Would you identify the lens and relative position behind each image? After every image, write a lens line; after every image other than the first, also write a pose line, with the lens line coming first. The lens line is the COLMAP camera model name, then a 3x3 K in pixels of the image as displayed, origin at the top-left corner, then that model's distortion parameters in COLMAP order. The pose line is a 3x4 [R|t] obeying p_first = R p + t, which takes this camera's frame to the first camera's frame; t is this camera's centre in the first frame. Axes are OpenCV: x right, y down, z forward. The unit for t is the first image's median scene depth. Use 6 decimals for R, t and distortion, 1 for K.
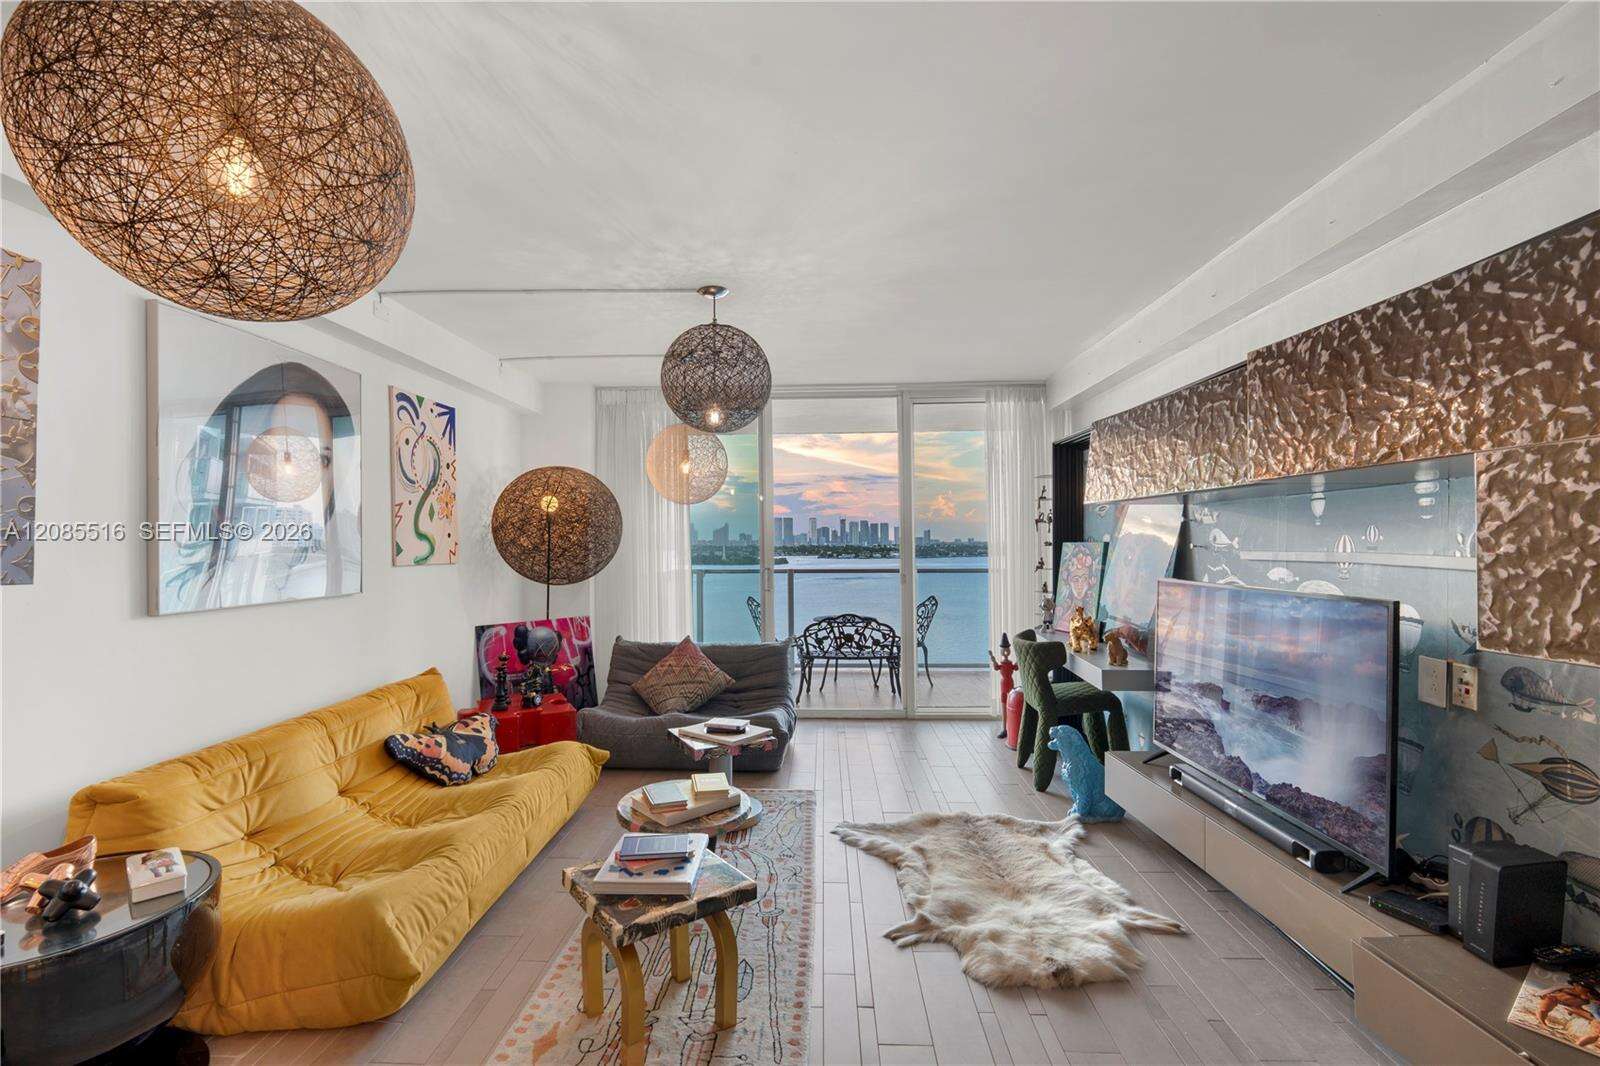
lens RADIAL K [[721.9, 0, 797.6], [0, 721.9, 509.3], [0, 0, 1]] dist [-0.003467, 0.004111]
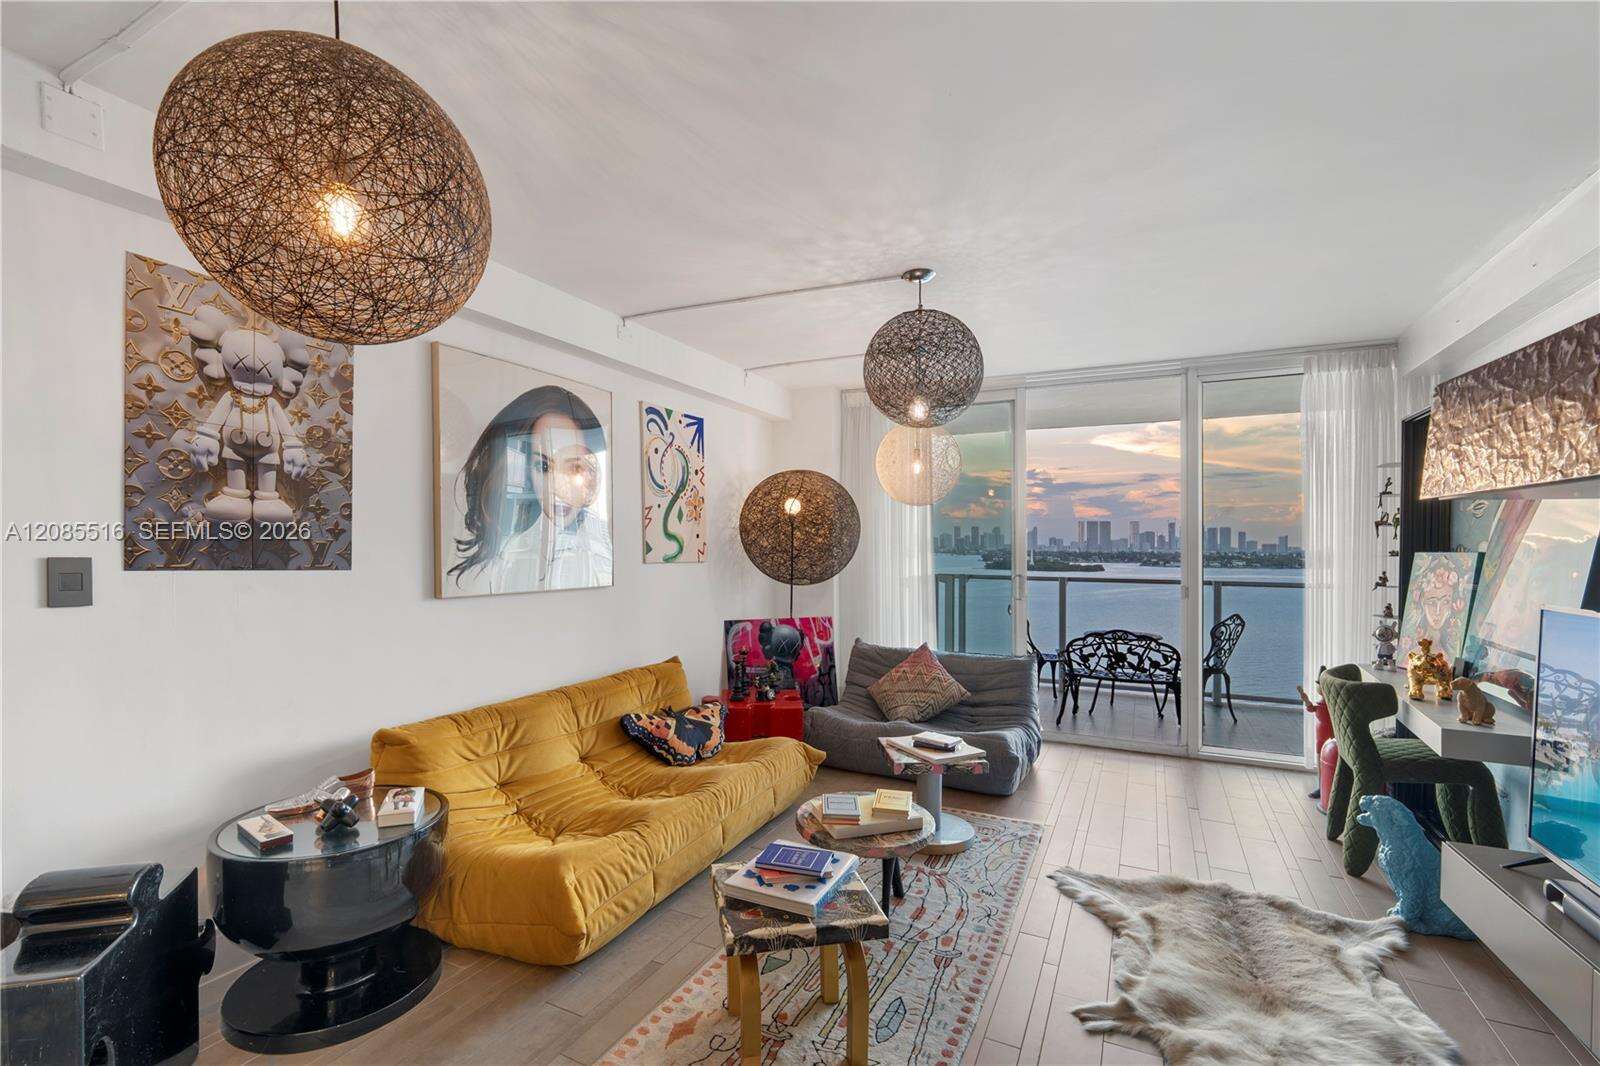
lens RADIAL K [[723.5, 0, 800.0], [0, 723.5, 533.0], [0, 0, 1]] dist [-0.000049, 0.000509]
pose [[0.915731, 0.006095, -0.401746, 0.115148], [0.005189, 0.999622, 0.026993, 0.003324], [0.401758, -0.026803, 0.915353, 0.076846]]
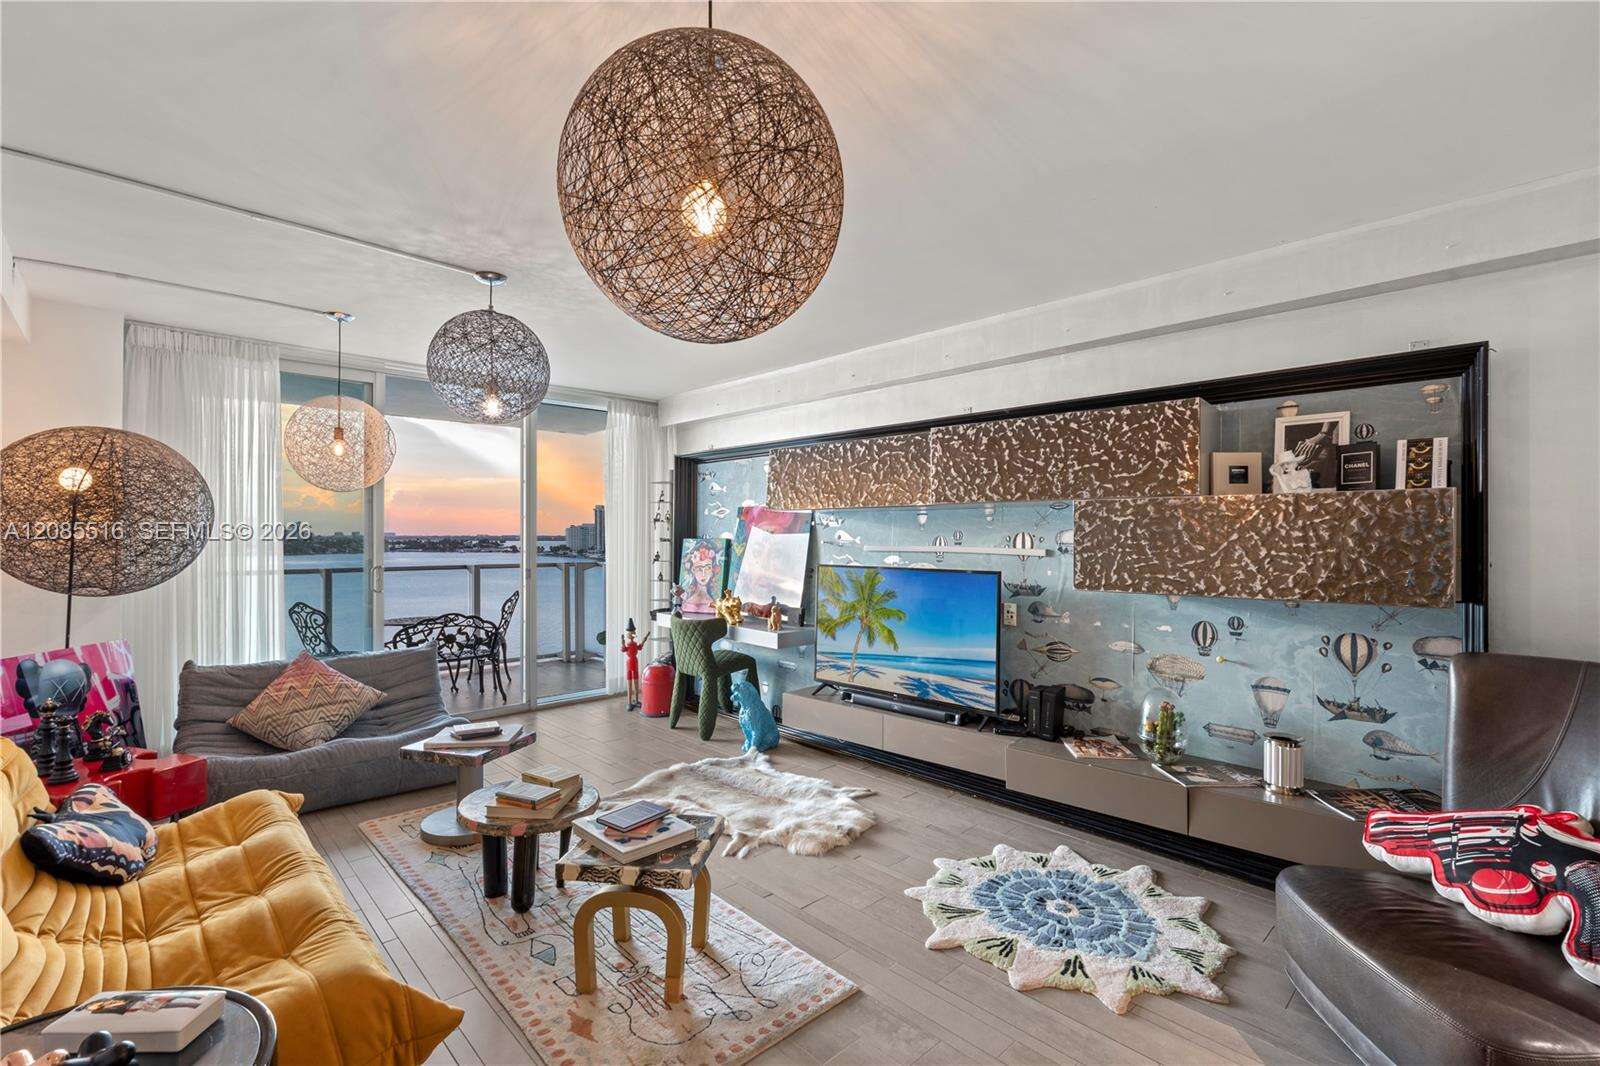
lens RADIAL K [[706.7, 0, 803.8], [0, 706.7, 494.0], [0, 0, 1]] dist [-0.008863, 0.000314]
pose [[0.691969, 0.049042, 0.720259, -0.482105], [-0.037898, 0.998782, -0.031598, 0.000698], [-0.720932, -0.005431, 0.692985, 0.045581]]
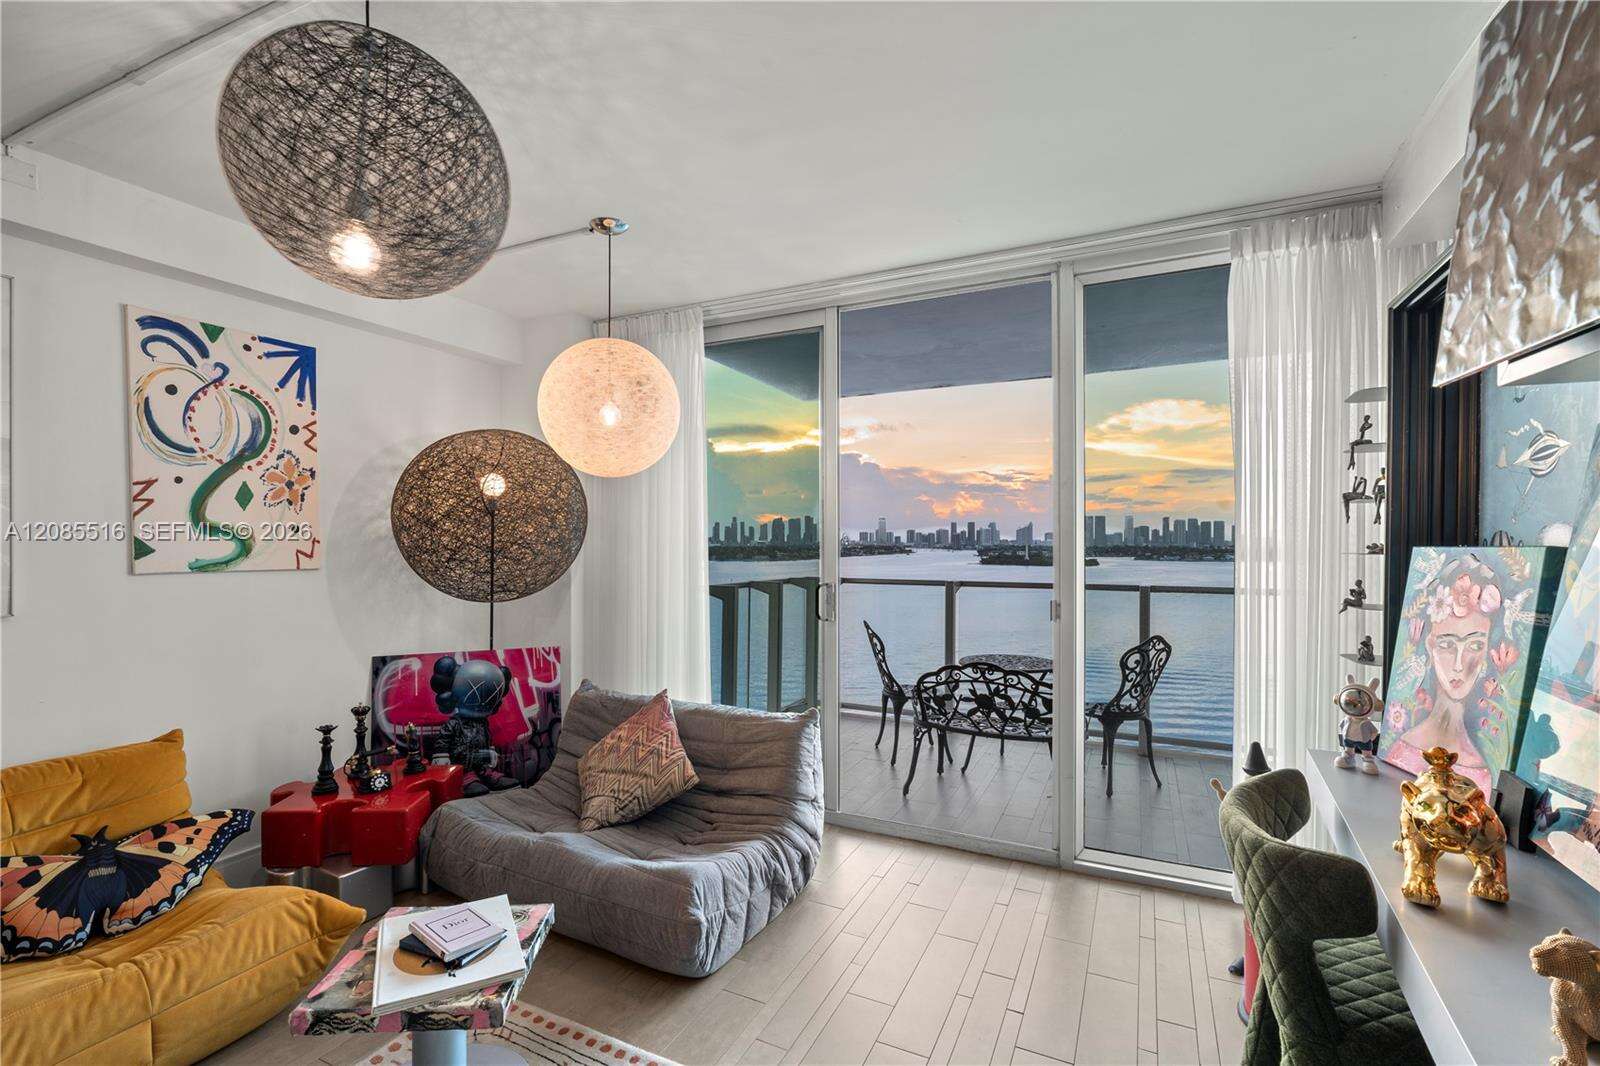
lens RADIAL K [[717.3, 0, 801.0], [0, 717.3, 536.4], [0, 0, 1]] dist [-0.012795, 0.002243]
pose [[0.916093, 0.002860, -0.400955, 0.289432], [0.012550, 0.999280, 0.035802, 0.029251], [0.400769, -0.037830, 0.915398, 0.675561]]
